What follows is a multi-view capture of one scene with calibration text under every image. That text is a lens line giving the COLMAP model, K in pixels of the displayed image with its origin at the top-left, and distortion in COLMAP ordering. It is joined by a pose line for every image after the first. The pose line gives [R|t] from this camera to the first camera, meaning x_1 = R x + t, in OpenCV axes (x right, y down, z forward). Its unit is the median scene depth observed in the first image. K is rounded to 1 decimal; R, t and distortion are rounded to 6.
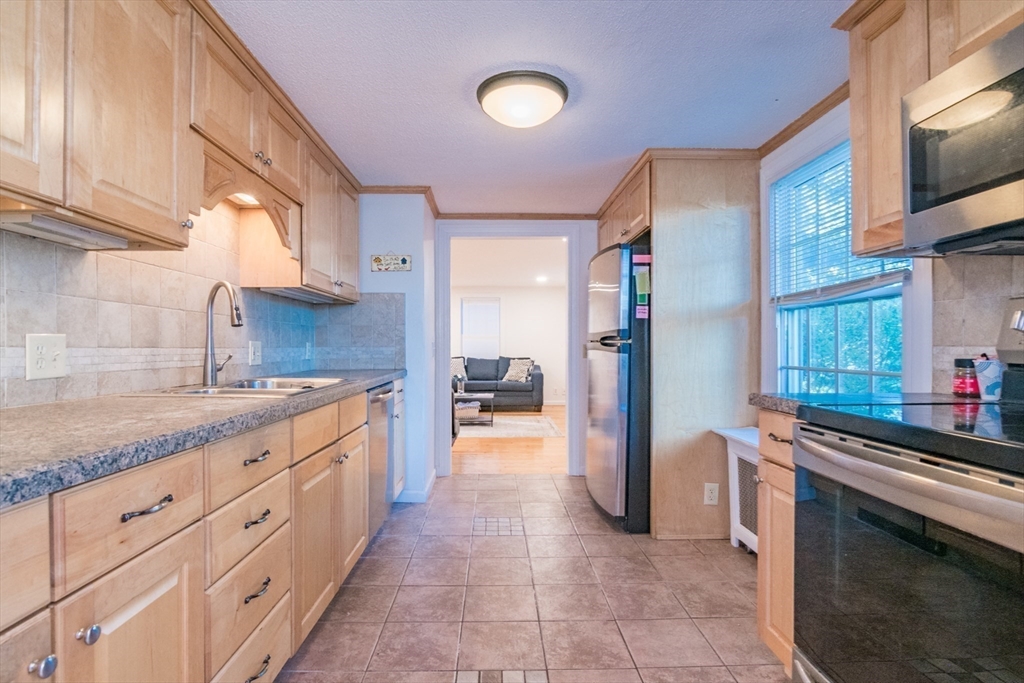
lens RADIAL K [[496.9, 0, 498.1], [0, 496.9, 354.4], [0, 0, 1]] dist [-0.003231, -0.004339]
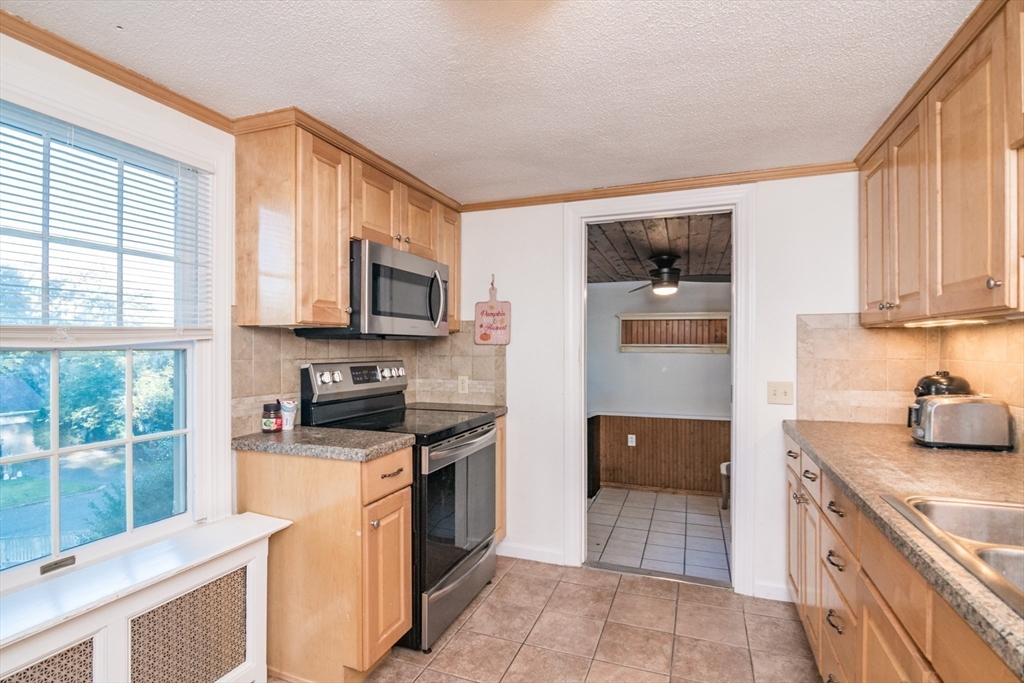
lens RADIAL K [[496.9, 0, 511.2], [0, 496.9, 342.3], [0, 0, 1]] dist [-0.003231, -0.004339]
pose [[-0.932817, -0.004539, 0.360322, -0.092139], [-0.001662, 0.999964, 0.008294, -0.090898], [-0.360346, 0.007138, -0.932791, 1.050098]]
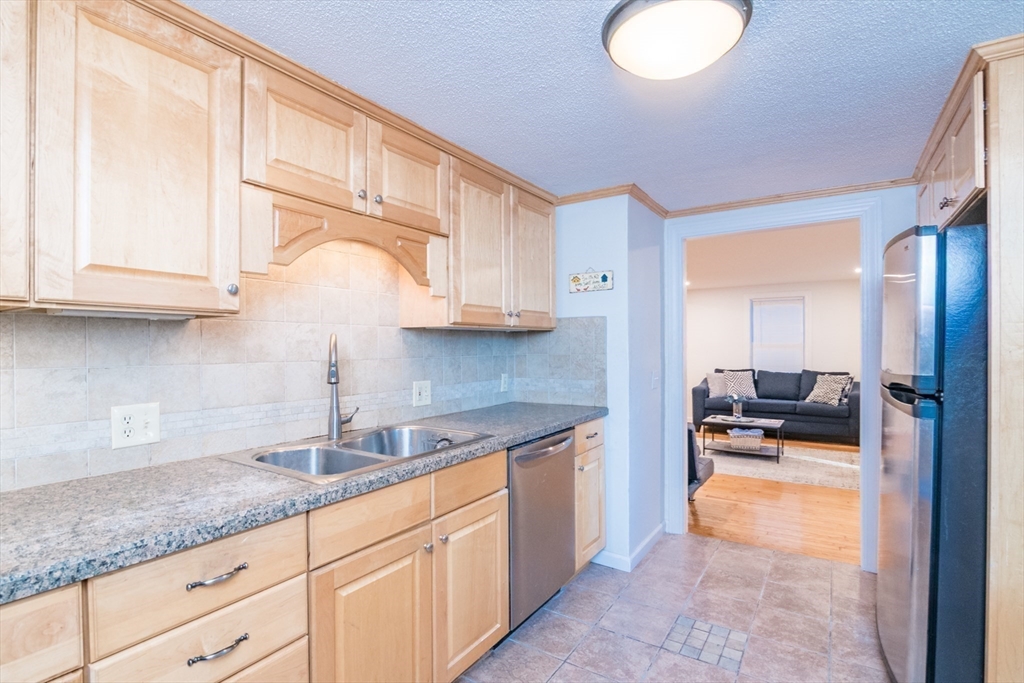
lens RADIAL K [[496.9, 0, 511.1], [0, 496.9, 350.3], [0, 0, 1]] dist [-0.003231, -0.004339]
pose [[0.836358, 0.000567, -0.548183, 0.166144], [-0.004314, 0.999975, -0.005548, -0.073335], [0.548166, 0.007005, 0.836340, 0.257801]]
